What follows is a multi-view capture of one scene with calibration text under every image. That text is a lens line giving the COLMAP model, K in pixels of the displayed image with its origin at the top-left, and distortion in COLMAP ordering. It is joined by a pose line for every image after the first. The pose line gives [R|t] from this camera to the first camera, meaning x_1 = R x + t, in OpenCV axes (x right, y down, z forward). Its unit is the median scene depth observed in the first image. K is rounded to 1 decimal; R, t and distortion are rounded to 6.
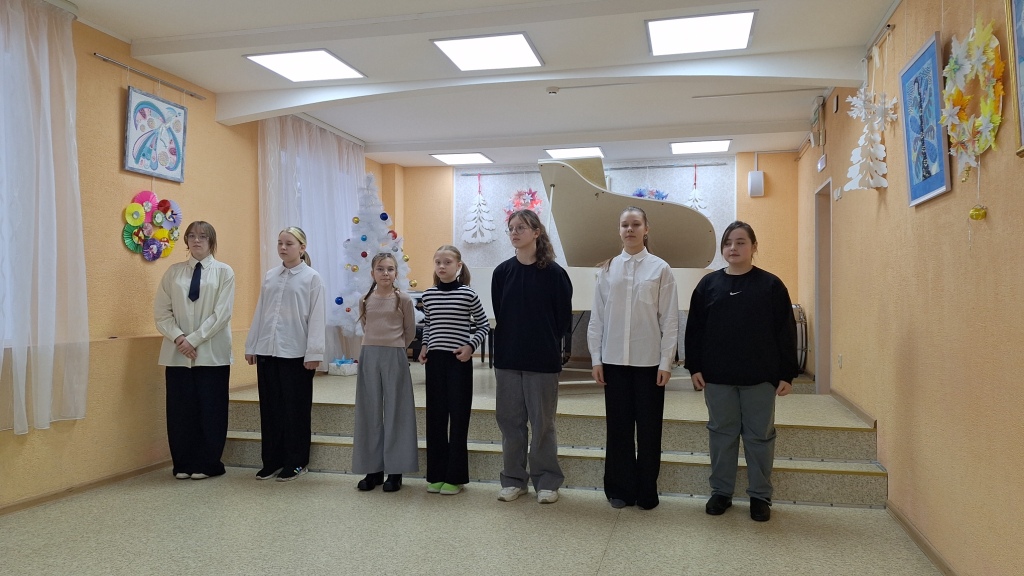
lens RADIAL K [[723.9, 0, 503.6], [0, 723.9, 281.5], [0, 0, 1]] dist [0.045599, -0.005341]
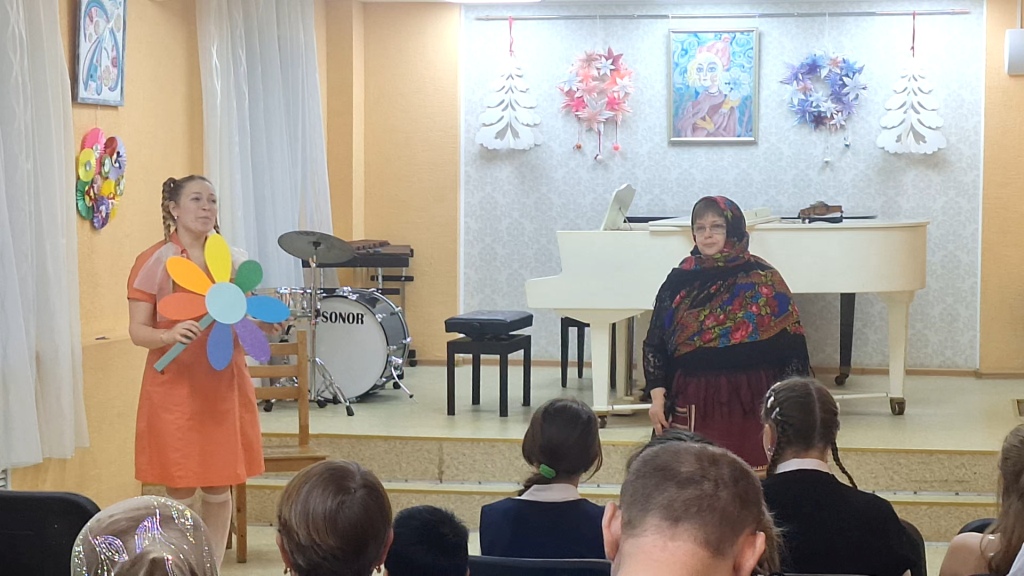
lens RADIAL K [[2428.1, 0, 513.2], [0, 2428.1, 289.6], [0, 0, 1]] dist [0.076269, 0.267036]
pose [[0.998479, -0.005505, 0.054865, -0.221723], [0.001377, 0.997183, 0.075001, -0.143575], [-0.055123, -0.074811, 0.995673, -1.314695]]
